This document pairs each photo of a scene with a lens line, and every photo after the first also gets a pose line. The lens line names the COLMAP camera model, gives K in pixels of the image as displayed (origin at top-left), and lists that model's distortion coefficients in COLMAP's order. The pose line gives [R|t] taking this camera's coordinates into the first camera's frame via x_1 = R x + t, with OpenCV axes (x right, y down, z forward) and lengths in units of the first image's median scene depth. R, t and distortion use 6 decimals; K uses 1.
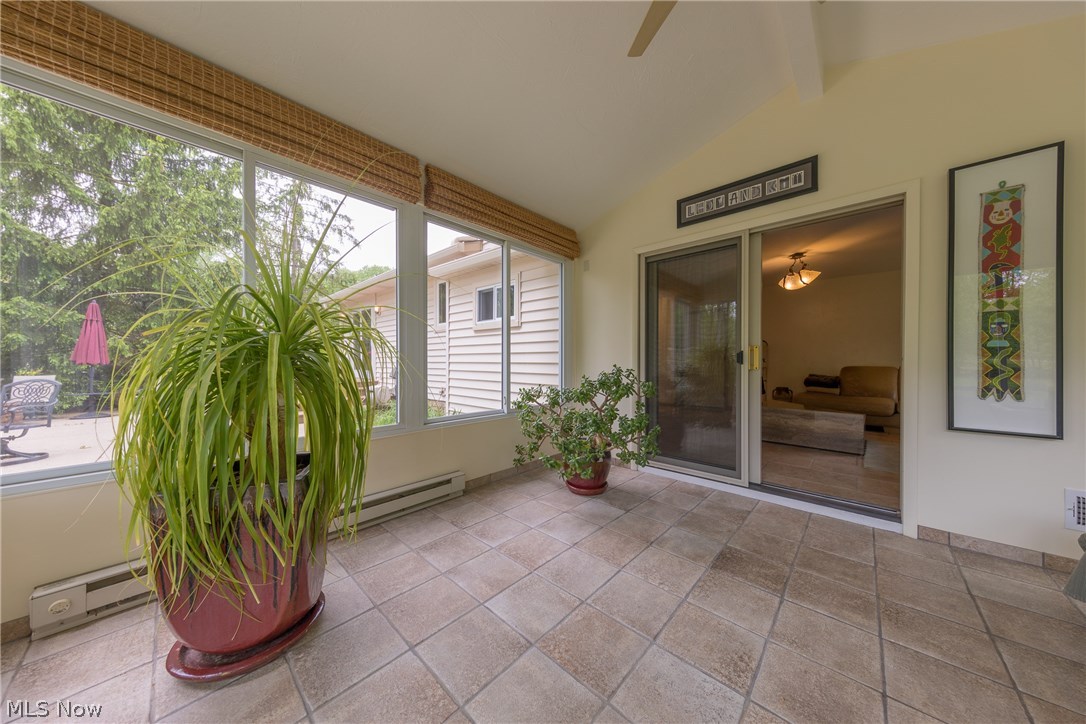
lens RADIAL K [[344.0, 0, 546.2], [0, 344.0, 362.9], [0, 0, 1]] dist [0.006106, -0.000492]
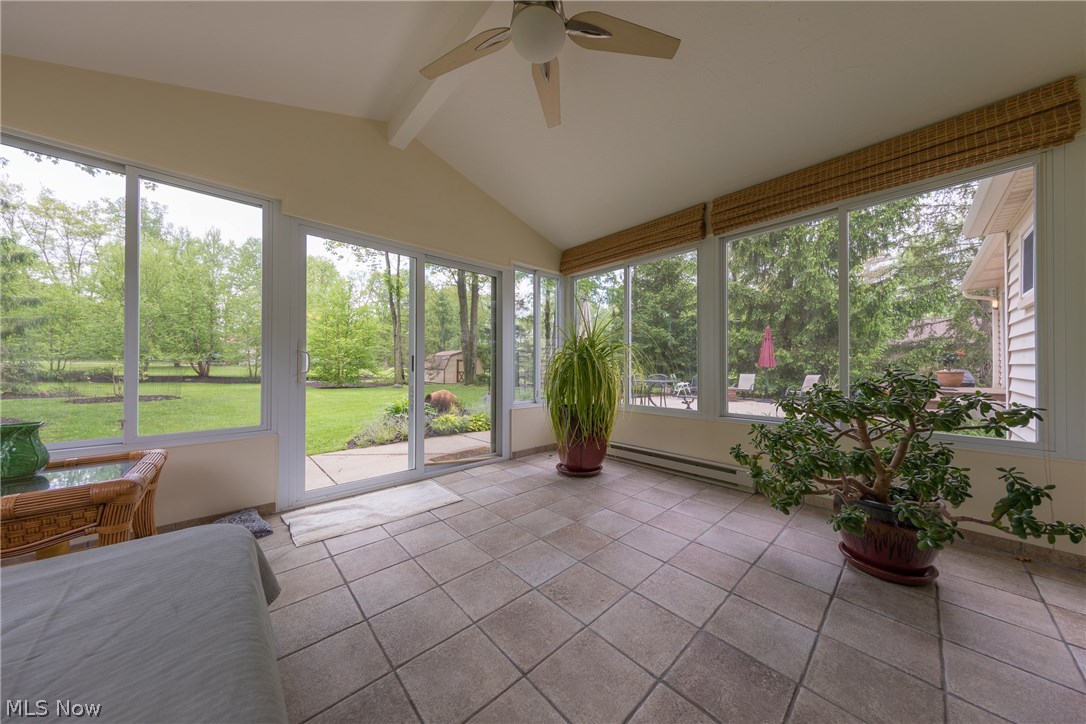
lens RADIAL K [[344.0, 0, 545.2], [0, 344.0, 363.8], [0, 0, 1]] dist [0.006106, -0.000492]
pose [[-0.083884, -0.005437, -0.996461, 1.050205], [-0.008164, 0.999955, -0.004769, 0.013142], [0.996442, 0.007735, -0.083925, 0.597017]]
